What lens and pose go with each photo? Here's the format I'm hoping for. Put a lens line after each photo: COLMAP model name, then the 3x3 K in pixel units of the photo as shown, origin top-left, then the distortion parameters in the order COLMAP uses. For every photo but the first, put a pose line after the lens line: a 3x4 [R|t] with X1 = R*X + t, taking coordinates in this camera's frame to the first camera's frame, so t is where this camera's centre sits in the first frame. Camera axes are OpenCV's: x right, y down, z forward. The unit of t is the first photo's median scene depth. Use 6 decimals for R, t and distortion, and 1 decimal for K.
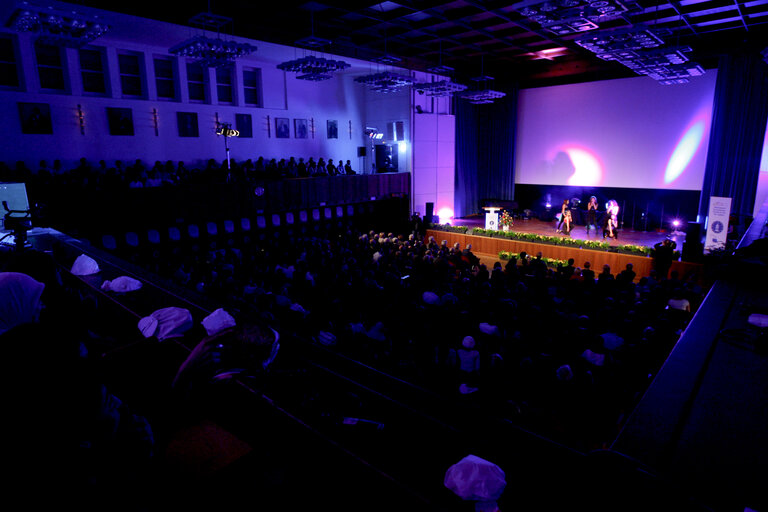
lens RADIAL K [[455.8, 0, 381.9], [0, 455.8, 255.6], [0, 0, 1]] dist [-0.051350, 0.017062]
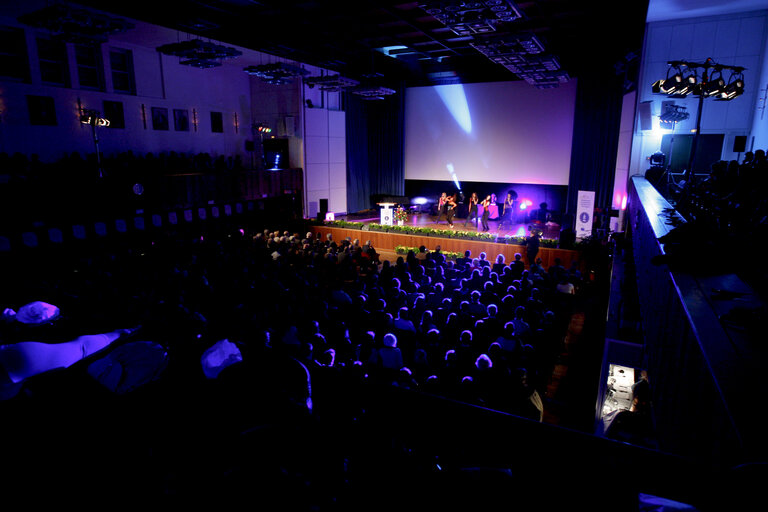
lens RADIAL K [[455.8, 0, 383.7], [0, 455.8, 253.4], [0, 0, 1]] dist [-0.051350, 0.017062]
pose [[0.966056, -0.039984, 0.255220, -0.028894], [0.039178, 0.999198, 0.008243, -0.002375], [-0.255345, 0.002036, 0.966848, 0.019954]]
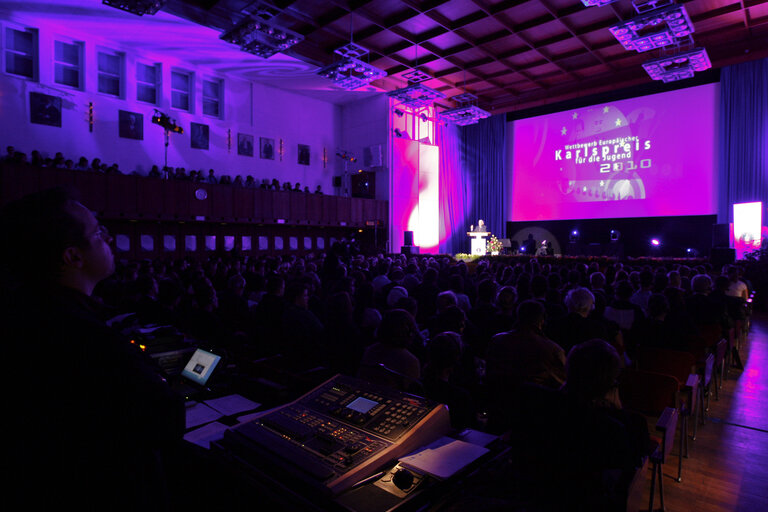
lens RADIAL K [[455.8, 0, 383.6], [0, 455.8, 259.2], [0, 0, 1]] dist [-0.051350, 0.017062]
pose [[0.999884, 0.015141, -0.001452, 0.066511], [-0.015147, 0.982479, -0.185755, 0.114682], [-0.001386, 0.185756, 0.982595, 0.163418]]
